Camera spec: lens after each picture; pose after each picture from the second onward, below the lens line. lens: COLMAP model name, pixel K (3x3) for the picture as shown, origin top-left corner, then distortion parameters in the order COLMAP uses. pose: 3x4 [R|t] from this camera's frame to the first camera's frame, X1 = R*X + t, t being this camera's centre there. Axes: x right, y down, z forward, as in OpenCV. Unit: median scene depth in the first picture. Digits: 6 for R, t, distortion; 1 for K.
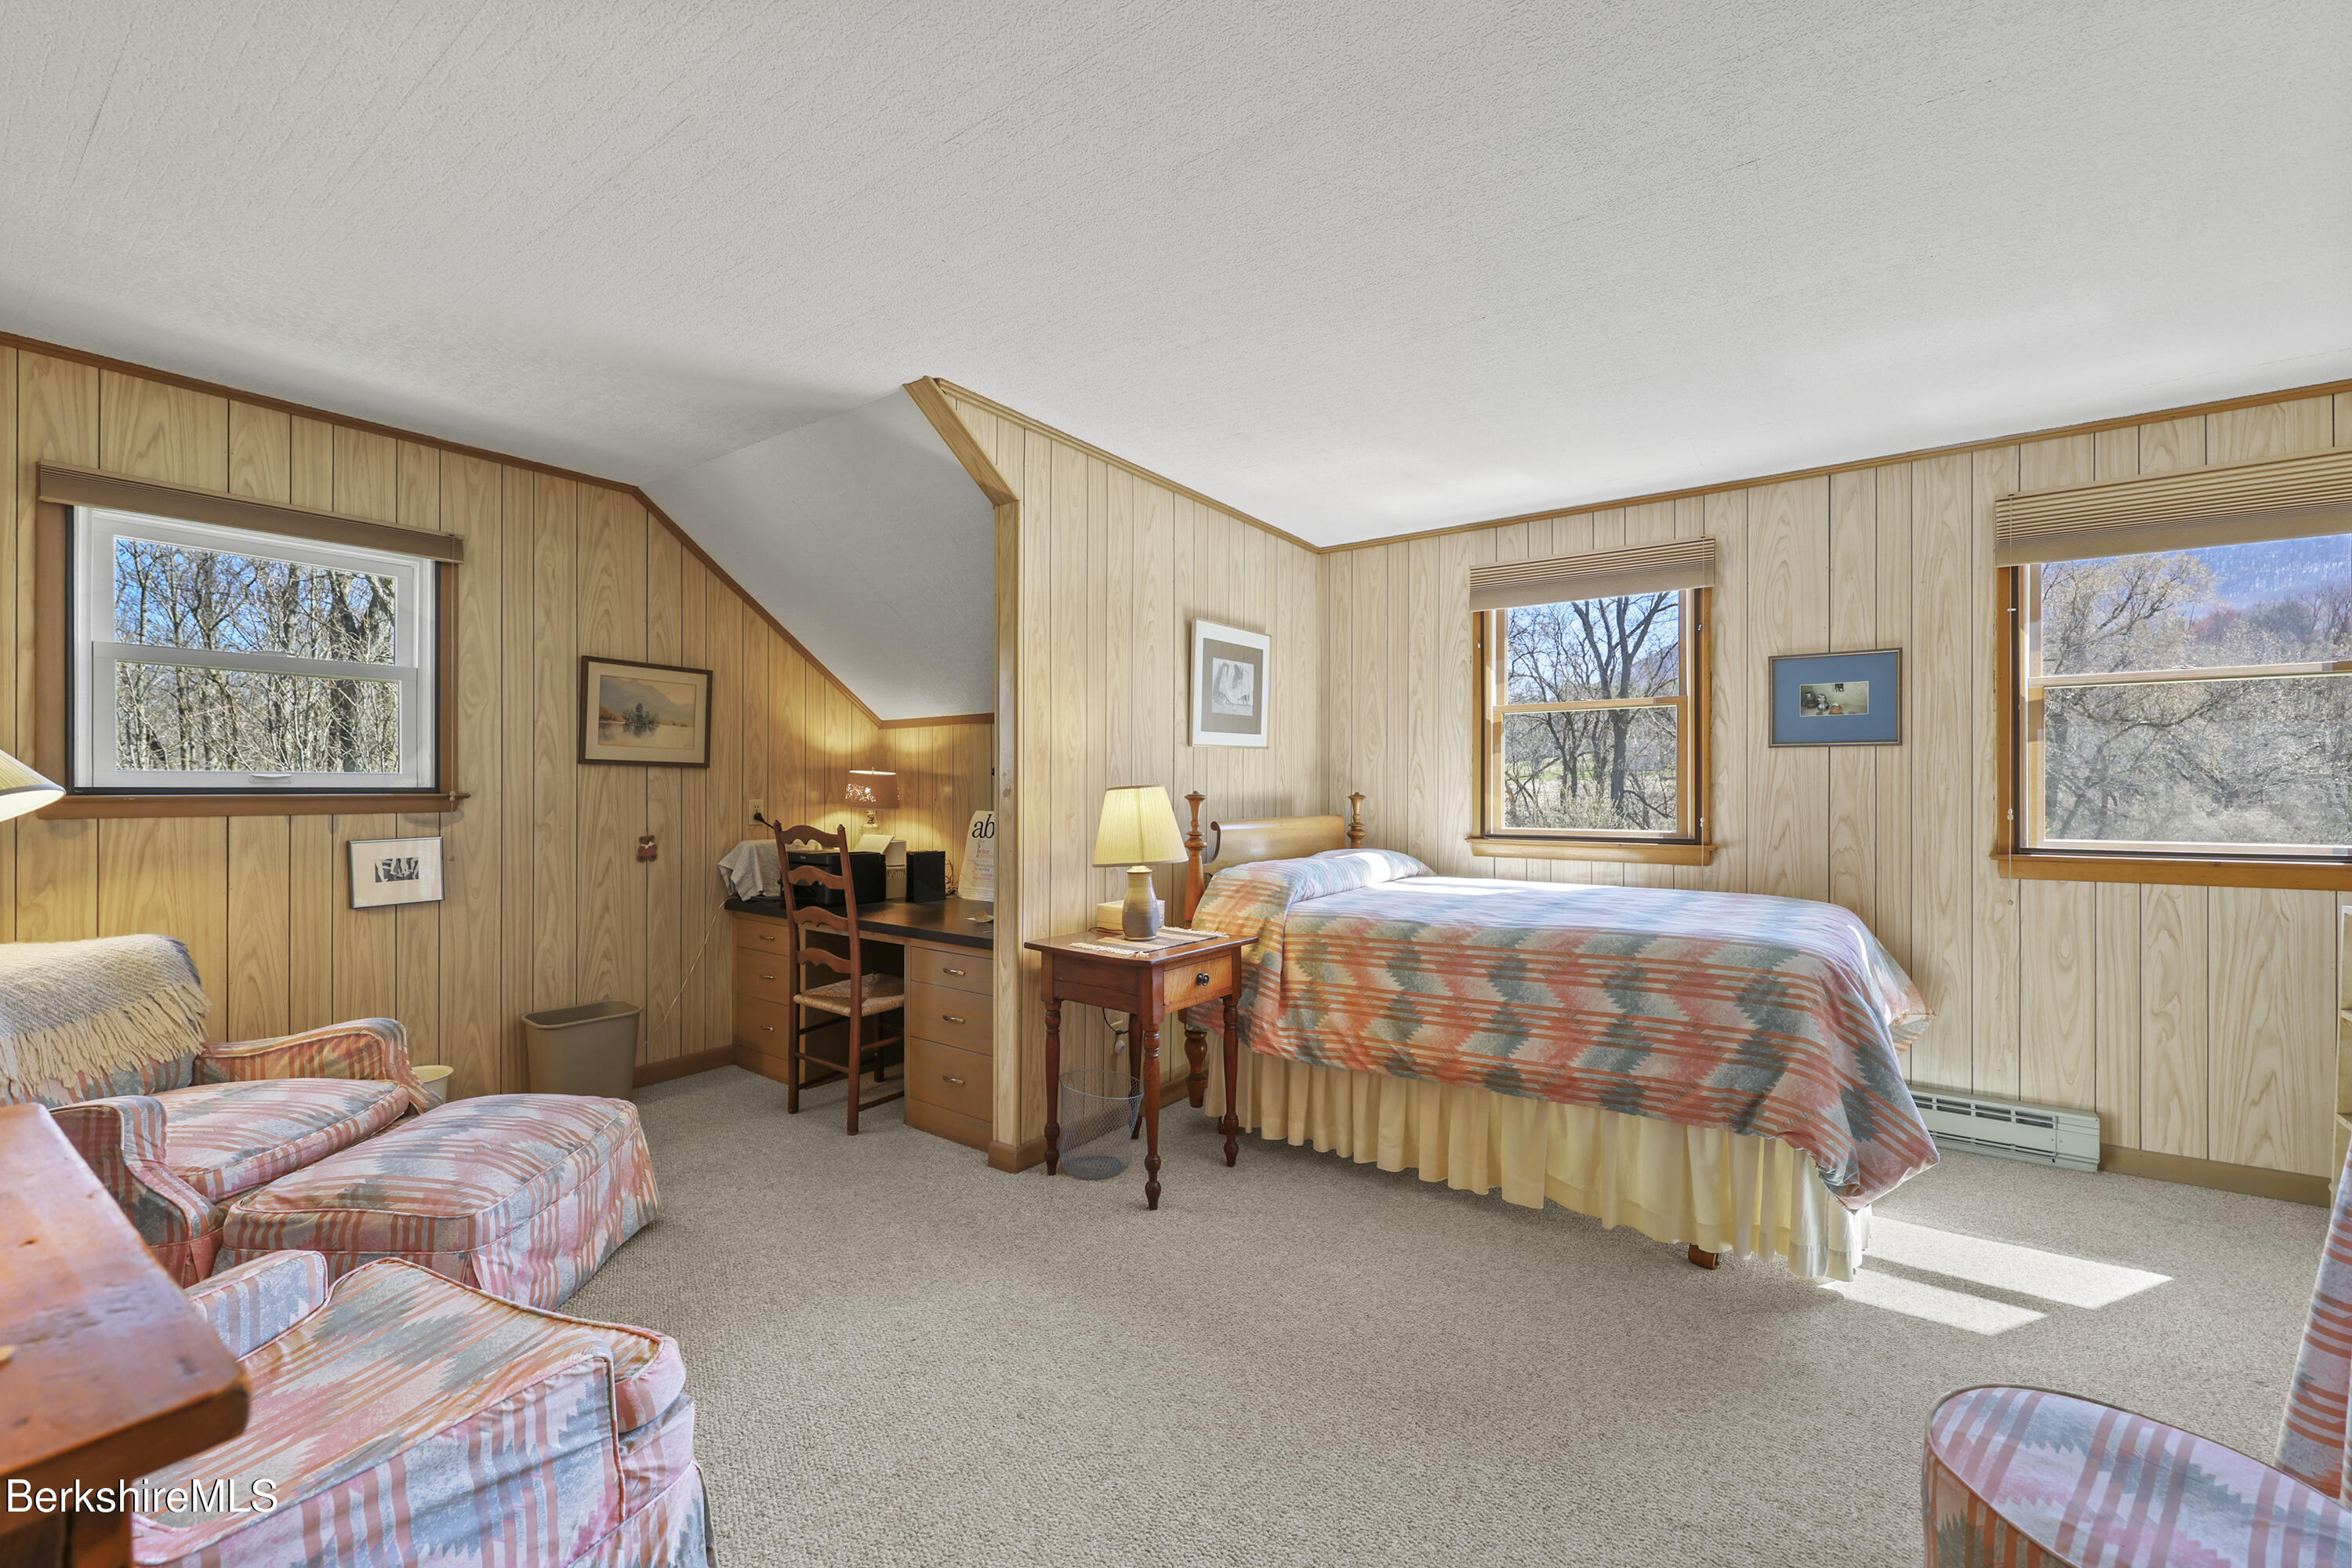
lens RADIAL K [[977.4, 0, 1181.6], [0, 977.4, 783.3], [0, 0, 1]] dist [0.000987, 0.000018]
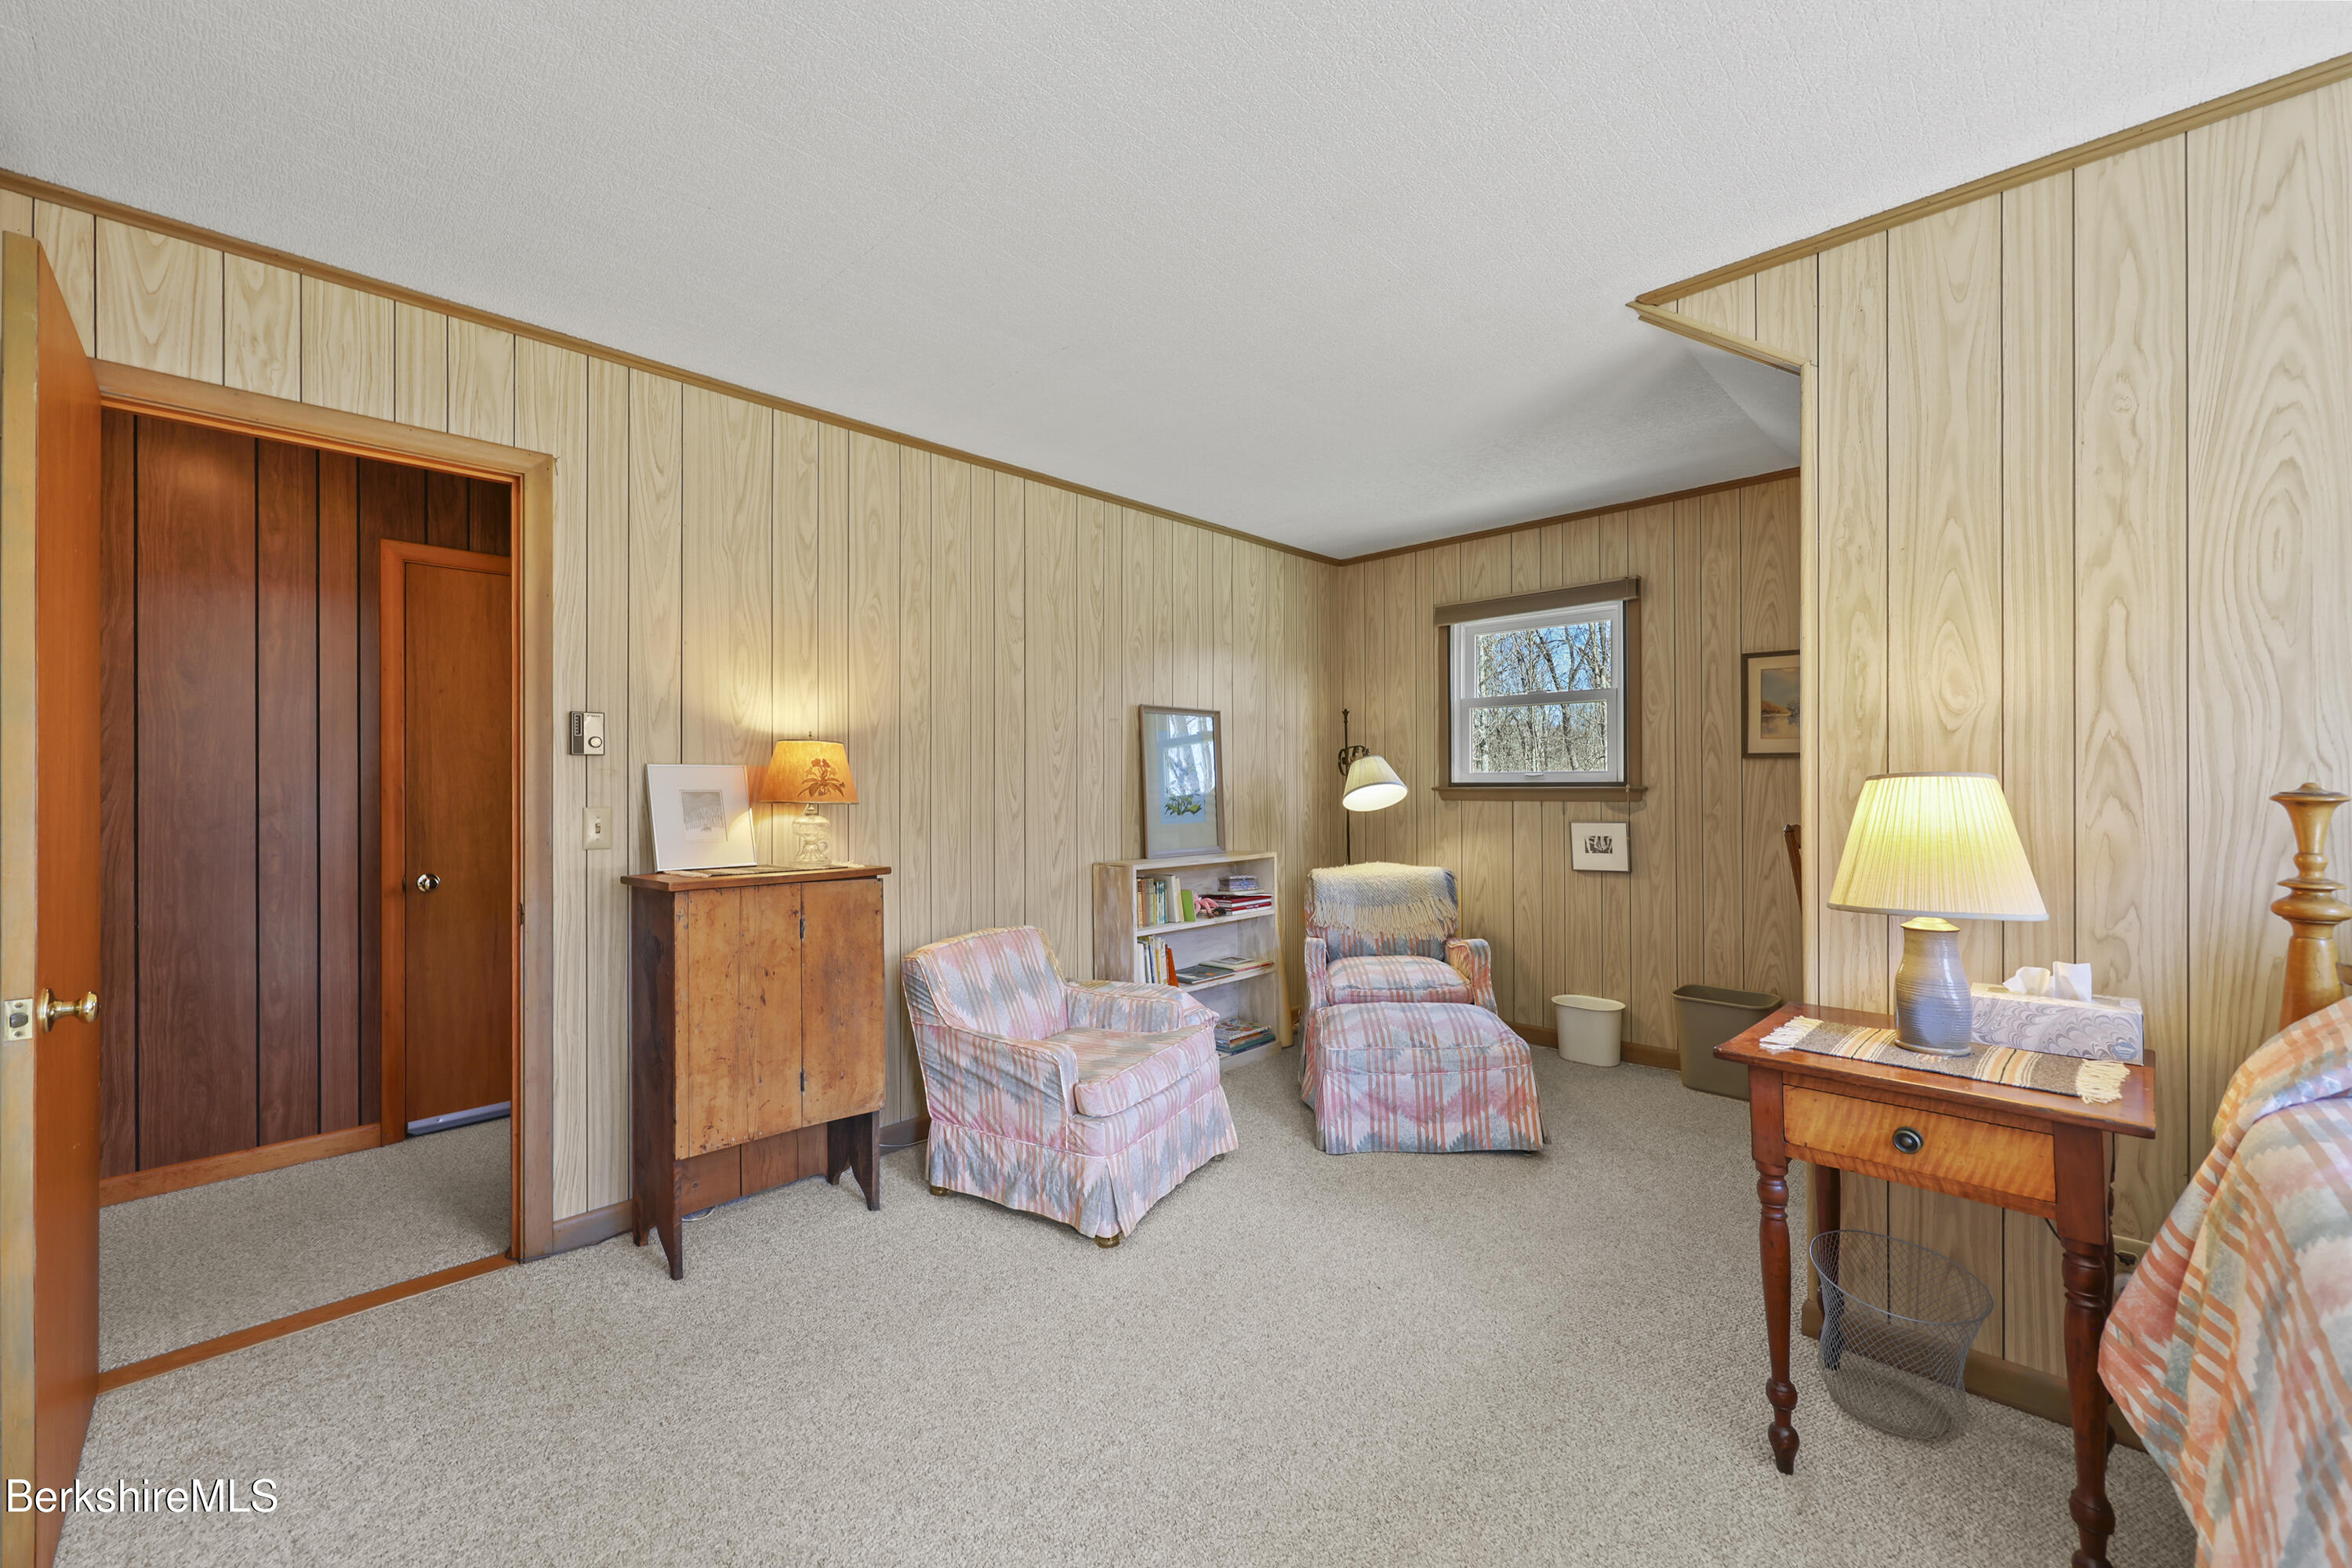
lens RADIAL K [[970.9, 0, 1175.6], [0, 970.9, 775.4], [0, 0, 1]] dist [0.001590, 0.000099]
pose [[-0.170679, -0.010033, -0.985276, 0.571857], [0.008600, 0.999895, -0.011672, 0.005712], [0.985289, -0.010466, -0.170574, 0.661080]]
